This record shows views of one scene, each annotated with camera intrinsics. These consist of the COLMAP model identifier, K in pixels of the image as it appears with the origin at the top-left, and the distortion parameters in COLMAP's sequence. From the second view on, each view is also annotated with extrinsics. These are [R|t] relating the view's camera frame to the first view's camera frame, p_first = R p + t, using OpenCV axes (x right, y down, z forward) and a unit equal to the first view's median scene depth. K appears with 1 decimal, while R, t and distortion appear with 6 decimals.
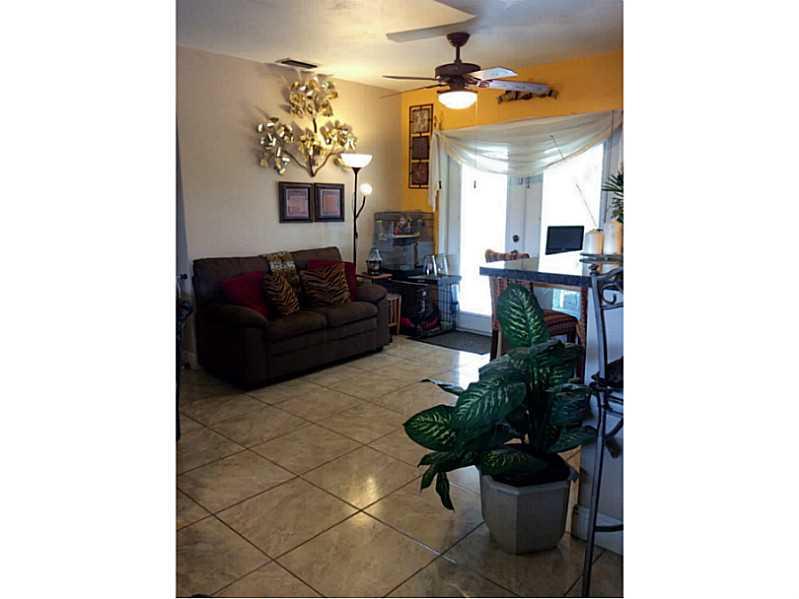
lens RADIAL K [[543.8, 0, 399.5], [0, 543.8, 299.5], [0, 0, 1]] dist [0.182056, -0.220004]
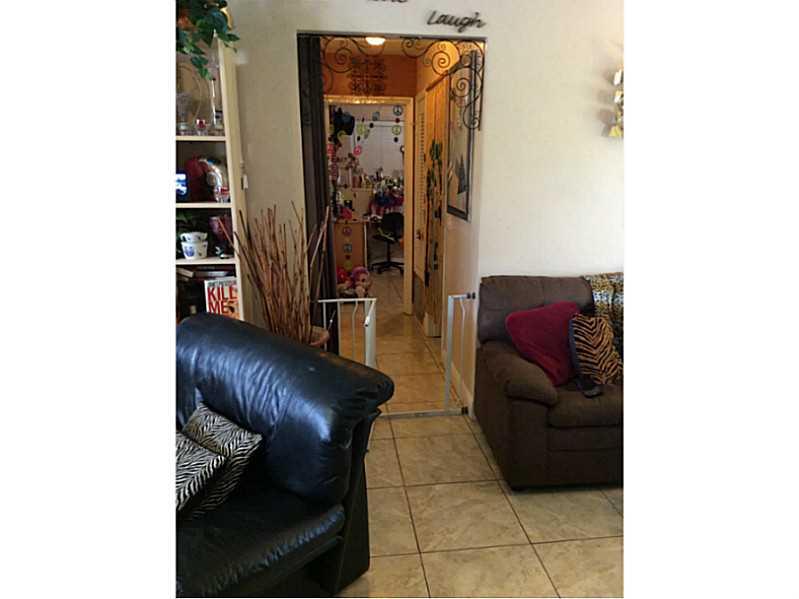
lens RADIAL K [[543.8, 0, 399.5], [0, 543.8, 299.5], [0, 0, 1]] dist [0.182056, -0.220004]
pose [[0.764756, 0.162625, -0.623460, -0.005489], [-0.125623, 0.986688, 0.103278, -0.107705], [0.631955, -0.000662, 0.775004, 0.403110]]
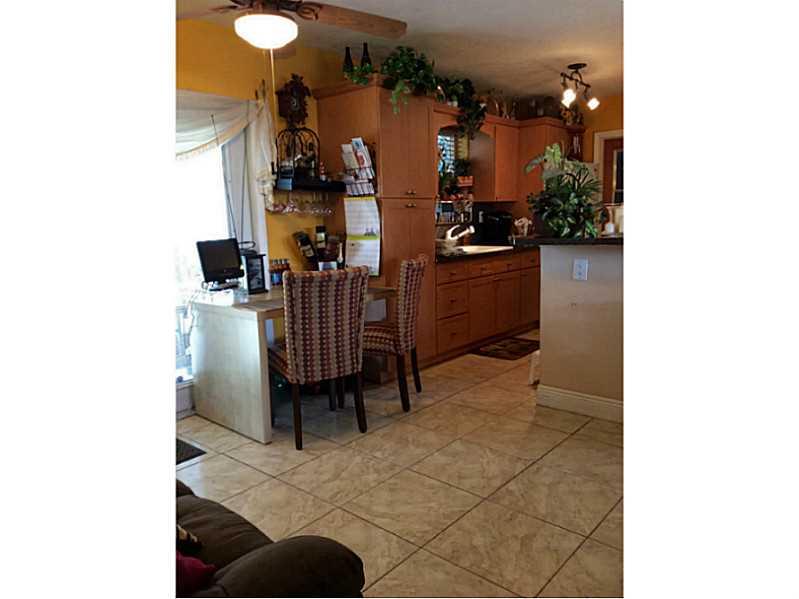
lens RADIAL K [[543.8, 0, 399.5], [0, 543.8, 299.5], [0, 0, 1]] dist [0.182056, -0.220004]
pose [[-0.042858, -0.146844, 0.988231, -0.538020], [0.205715, 0.966647, 0.152559, -0.136887], [-0.977673, 0.209833, -0.011220, 0.903814]]
